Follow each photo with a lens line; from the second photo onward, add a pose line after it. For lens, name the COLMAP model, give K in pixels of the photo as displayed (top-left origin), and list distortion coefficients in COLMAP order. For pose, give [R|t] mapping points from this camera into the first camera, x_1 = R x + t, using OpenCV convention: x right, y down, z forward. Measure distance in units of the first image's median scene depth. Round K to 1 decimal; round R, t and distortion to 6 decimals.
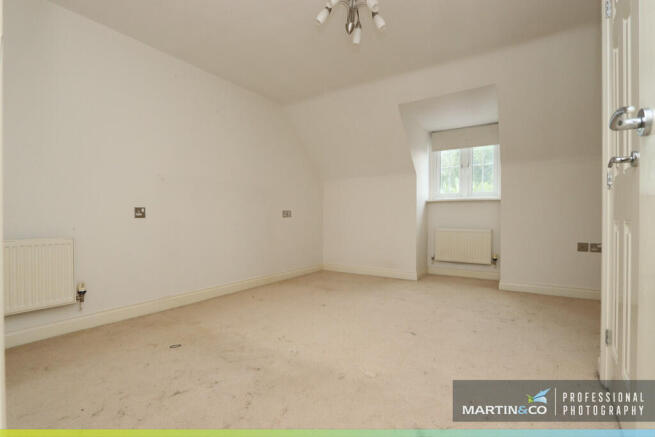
lens RADIAL K [[309.2, 0, 324.3], [0, 309.2, 219.0], [0, 0, 1]] dist [-0.003000, -0.000477]
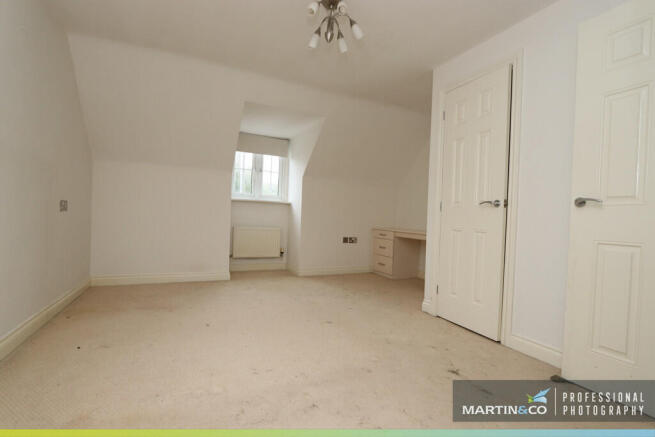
lens RADIAL K [[309.2, 0, 324.3], [0, 309.2, 219.0], [0, 0, 1]] dist [-0.003000, -0.000477]
pose [[0.494001, 0.019509, 0.869243, -0.425801], [-0.039001, 0.999239, -0.000261, -0.006073], [-0.868586, -0.033773, 0.494386, 0.268035]]
